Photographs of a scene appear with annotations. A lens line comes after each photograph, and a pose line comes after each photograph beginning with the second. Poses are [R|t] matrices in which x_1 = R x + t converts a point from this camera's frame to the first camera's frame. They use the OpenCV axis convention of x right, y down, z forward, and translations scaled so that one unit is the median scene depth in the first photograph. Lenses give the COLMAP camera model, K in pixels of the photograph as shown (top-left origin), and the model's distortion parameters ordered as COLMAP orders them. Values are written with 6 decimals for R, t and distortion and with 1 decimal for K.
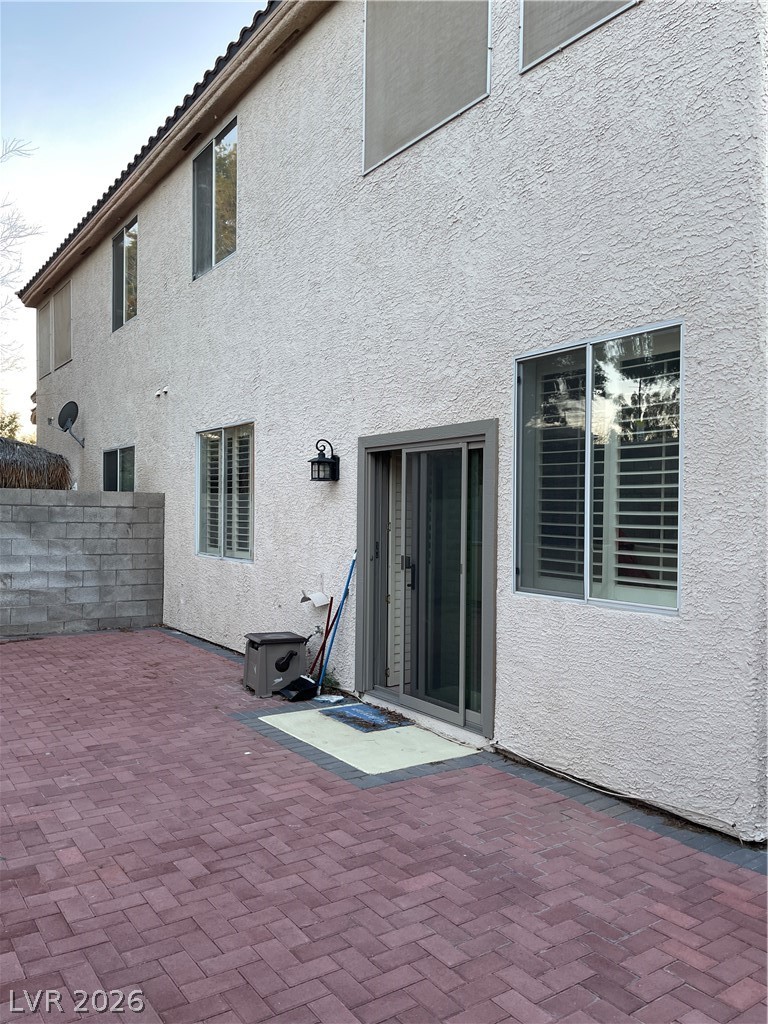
lens RADIAL K [[778.0, 0, 384.1], [0, 778.0, 523.6], [0, 0, 1]] dist [0.068244, -0.093331]
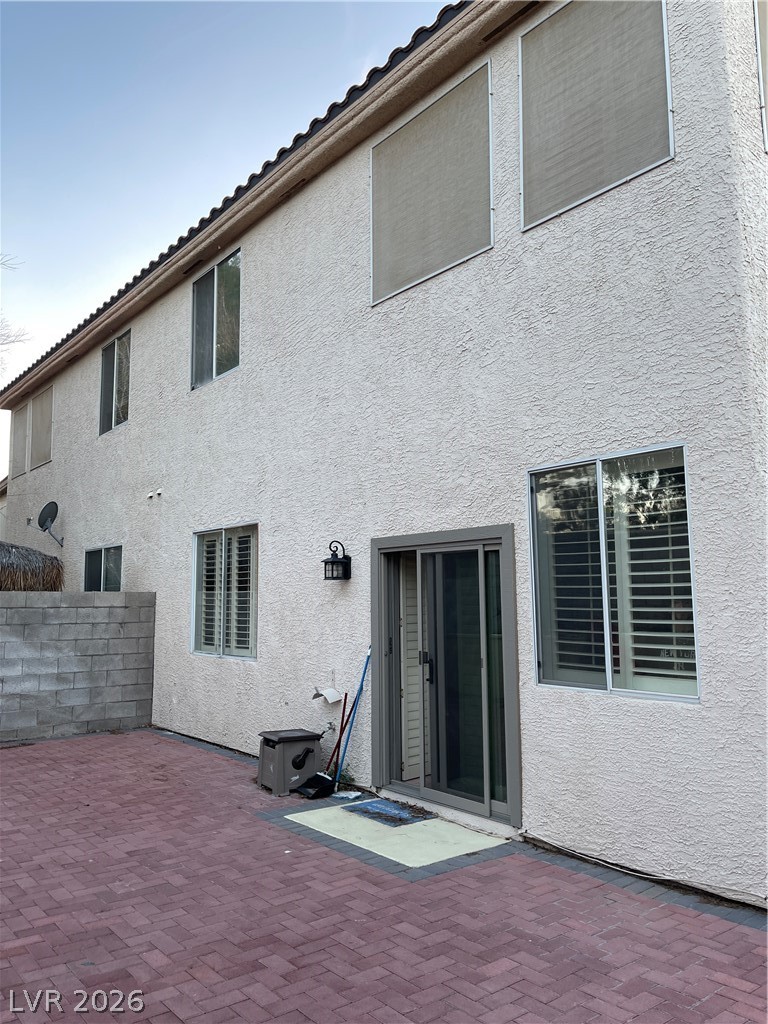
lens RADIAL K [[778.0, 0, 383.5], [0, 778.0, 511.6], [0, 0, 1]] dist [0.068244, -0.093331]
pose [[0.997532, -0.012430, 0.069111, -0.116211], [0.021107, 0.991771, -0.126274, -0.016431], [-0.066973, 0.127421, 0.989585, -0.083613]]
